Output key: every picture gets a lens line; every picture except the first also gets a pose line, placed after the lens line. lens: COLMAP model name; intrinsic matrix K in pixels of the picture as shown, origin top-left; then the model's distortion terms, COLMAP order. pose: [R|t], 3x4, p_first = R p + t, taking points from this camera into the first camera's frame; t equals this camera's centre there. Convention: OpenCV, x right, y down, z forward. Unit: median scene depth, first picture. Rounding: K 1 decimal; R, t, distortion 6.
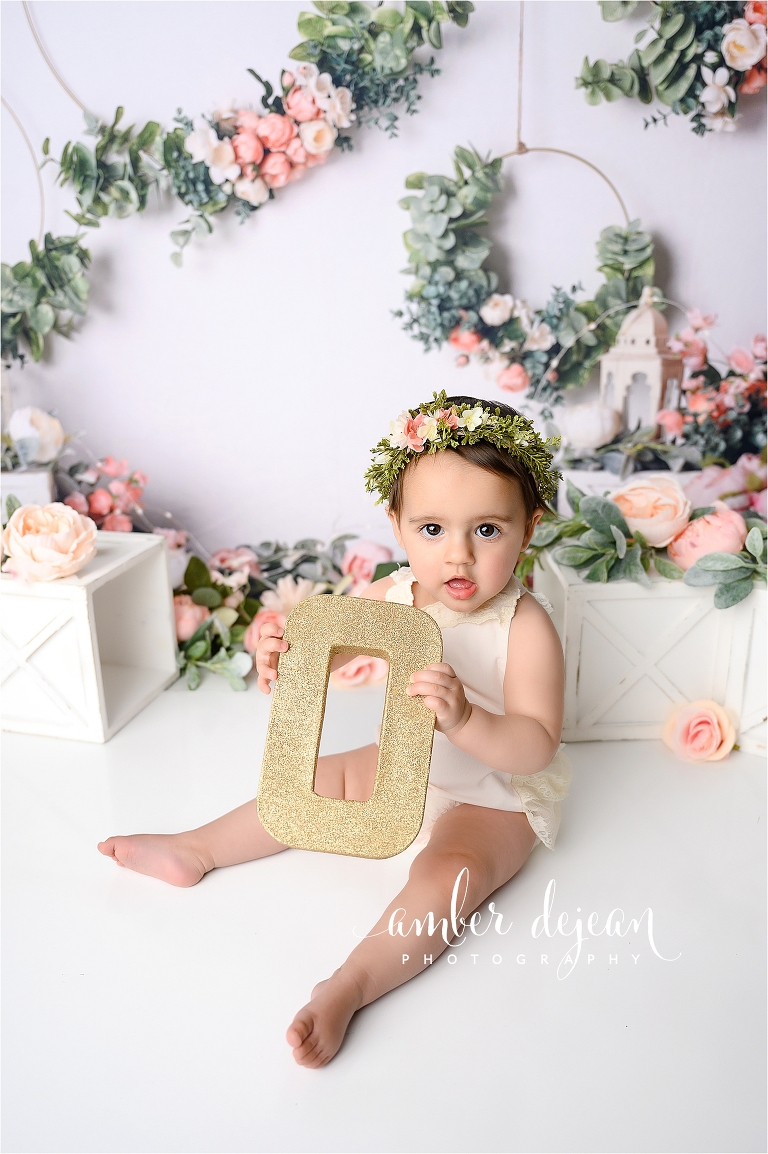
lens RADIAL K [[954.1, 0, 393.3], [0, 954.1, 600.7], [0, 0, 1]] dist [-0.000262, -0.003906]
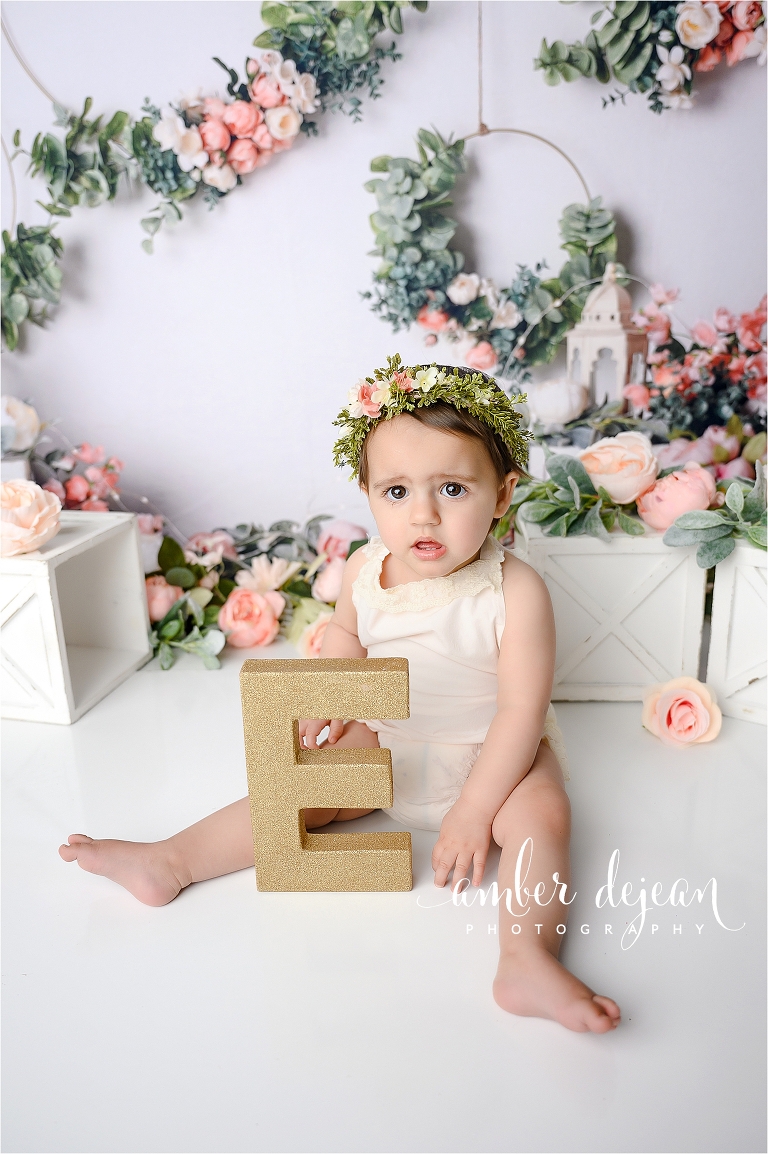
lens RADIAL K [[870.7, 0, 383.0], [0, 870.7, 563.8], [0, 0, 1]] dist [-0.005435, -0.000128]
pose [[0.999698, -0.022827, 0.009100, 0.007672], [0.023194, 0.998826, -0.042528, 0.025154], [-0.008118, 0.042727, 0.999054, 0.086953]]
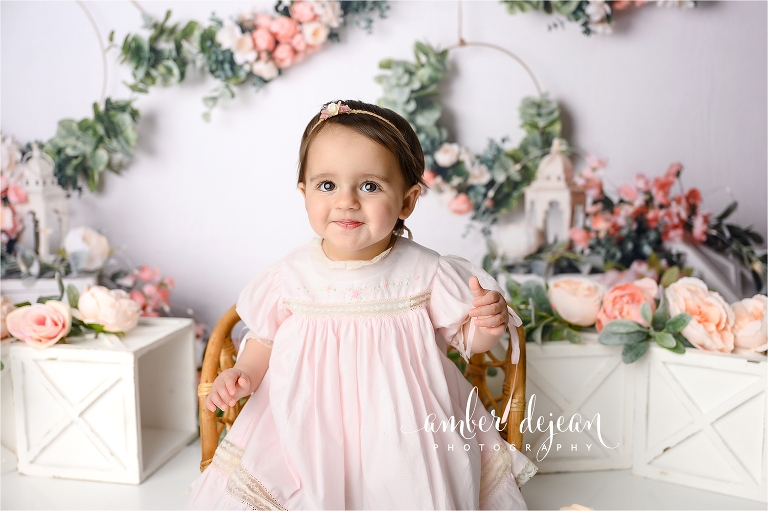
lens RADIAL K [[802.0, 0, 409.5], [0, 802.0, 253.4], [0, 0, 1]] dist [0.007765, -0.000620]
pose [[0.997632, -0.002784, 0.068717, -0.022255], [0.016761, 0.978893, -0.203683, 0.060340], [-0.066700, 0.204353, 0.976622, -0.071703]]
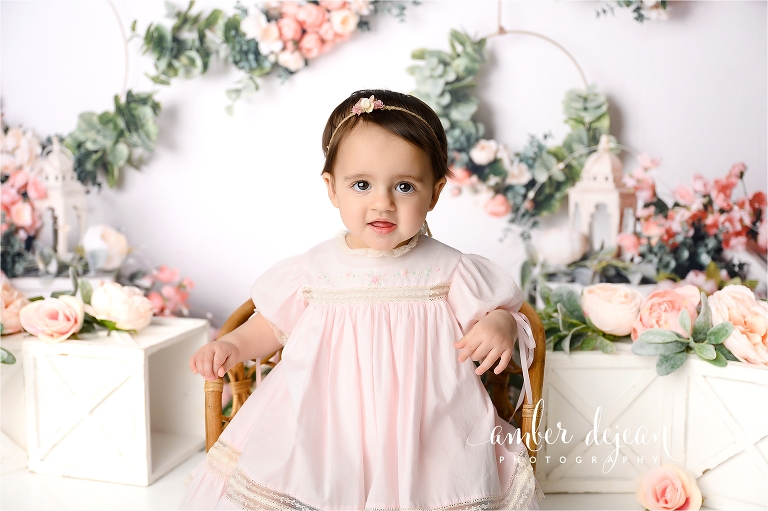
lens RADIAL K [[902.2, 0, 391.0], [0, 902.2, 267.0], [0, 0, 1]] dist [0.008101, -0.004425]
pose [[0.999652, 0.016142, -0.020884, 0.014863], [-0.020129, 0.978011, -0.207580, 0.088256], [0.017074, 0.207928, 0.977995, -0.121032]]
